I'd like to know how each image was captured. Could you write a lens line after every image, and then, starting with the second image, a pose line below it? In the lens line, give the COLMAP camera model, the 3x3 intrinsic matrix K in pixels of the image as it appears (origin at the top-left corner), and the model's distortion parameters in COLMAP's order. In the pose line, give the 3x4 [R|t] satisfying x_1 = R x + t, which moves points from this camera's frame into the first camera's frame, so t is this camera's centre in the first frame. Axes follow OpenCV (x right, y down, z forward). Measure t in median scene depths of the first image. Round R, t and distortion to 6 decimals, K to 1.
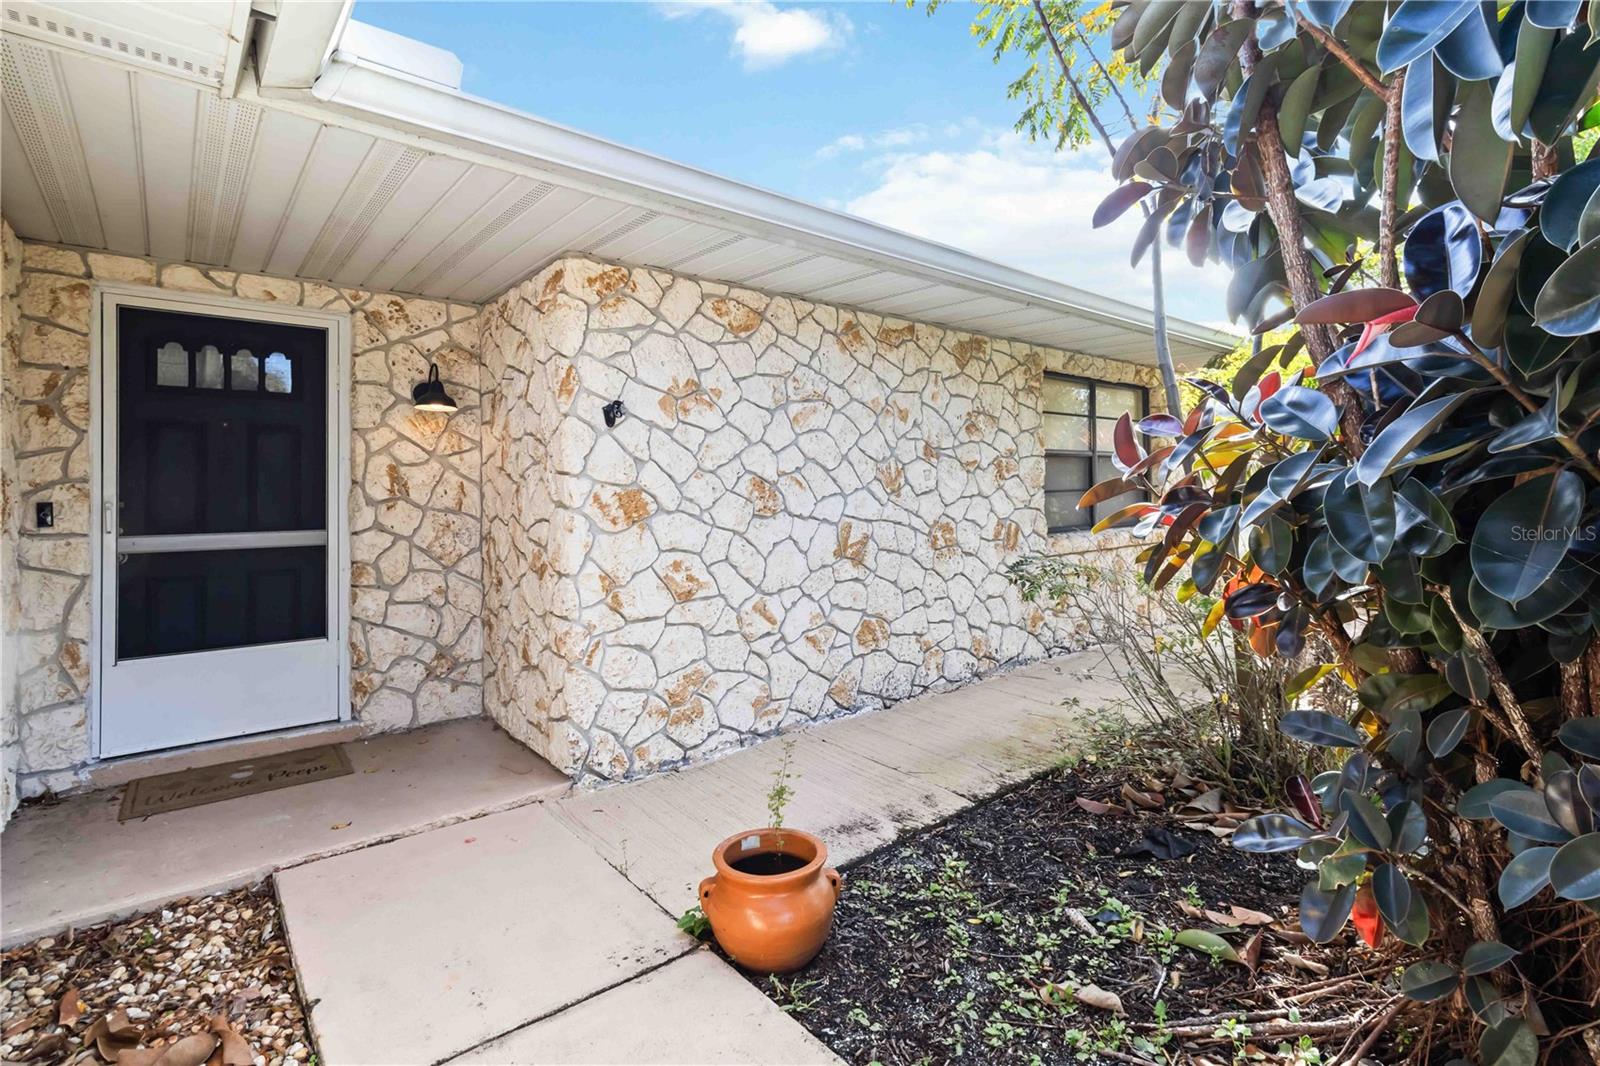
lens RADIAL K [[759.3, 0, 803.4], [0, 759.3, 487.1], [0, 0, 1]] dist [0.002968, 0.000329]
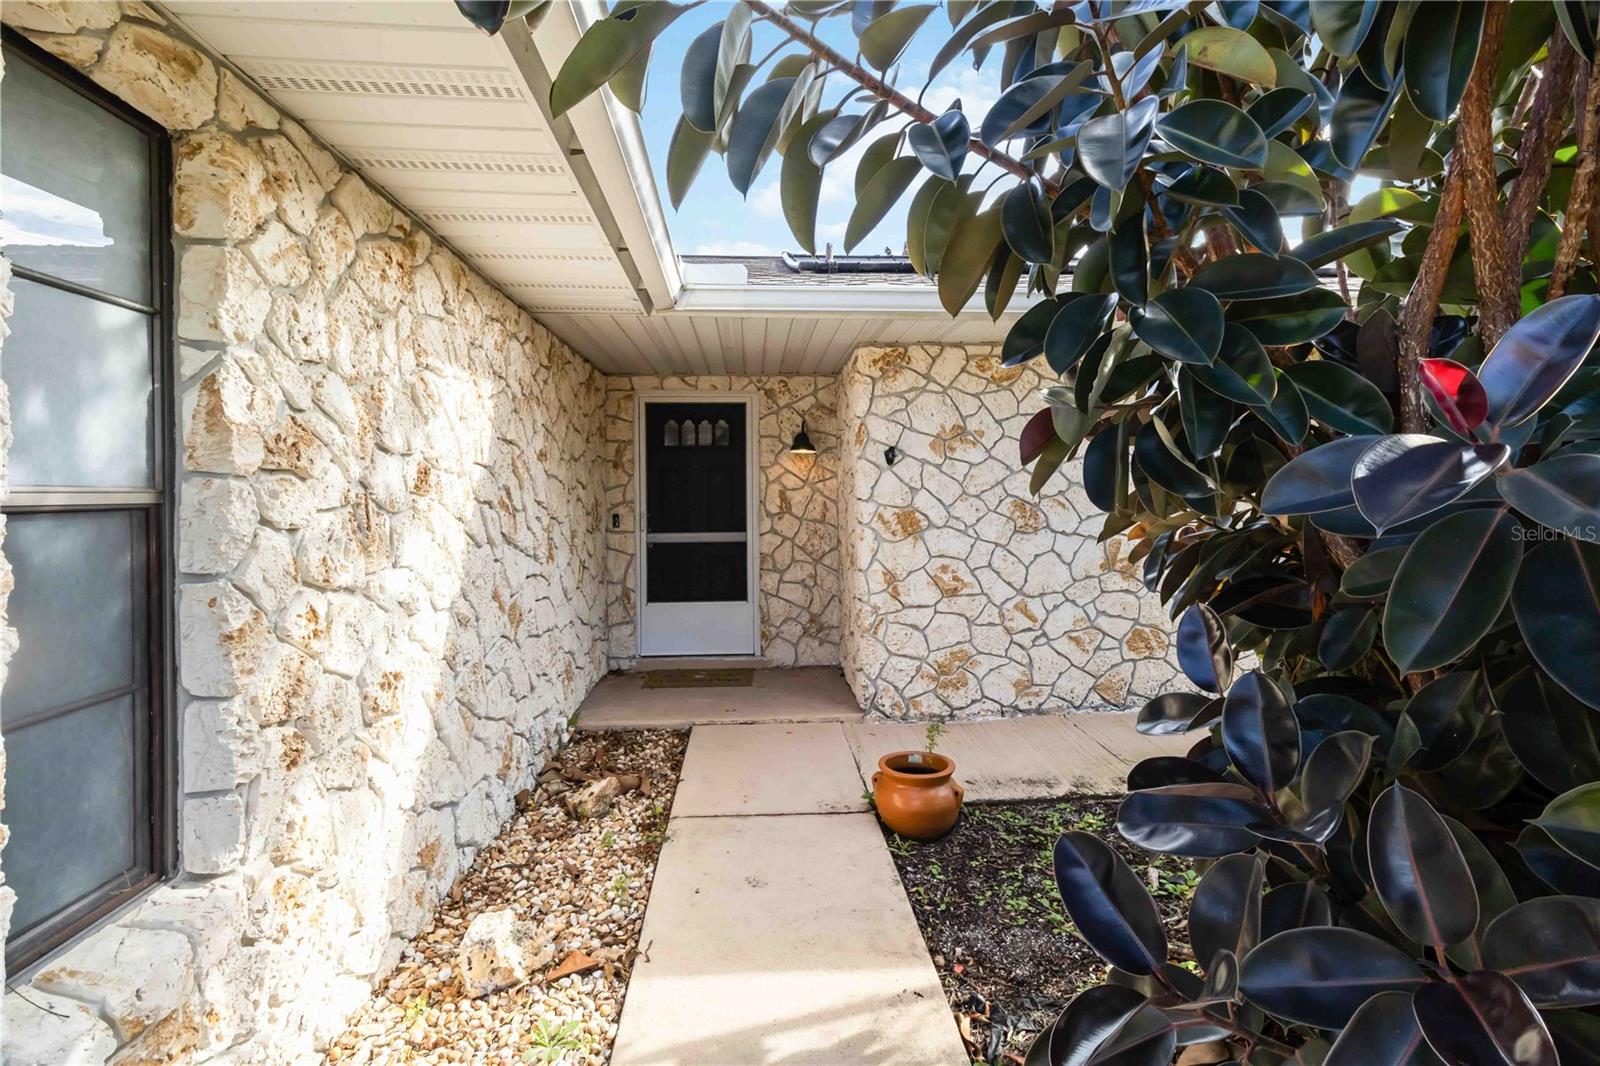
lens RADIAL K [[756.9, 0, 800.1], [0, 756.9, 507.7], [0, 0, 1]] dist [0.002258, 0.000174]
pose [[0.805511, 0.011866, -0.592462, 0.401236], [0.005358, 0.999613, 0.027305, -0.037679], [0.592557, -0.025169, 0.805135, -0.194597]]
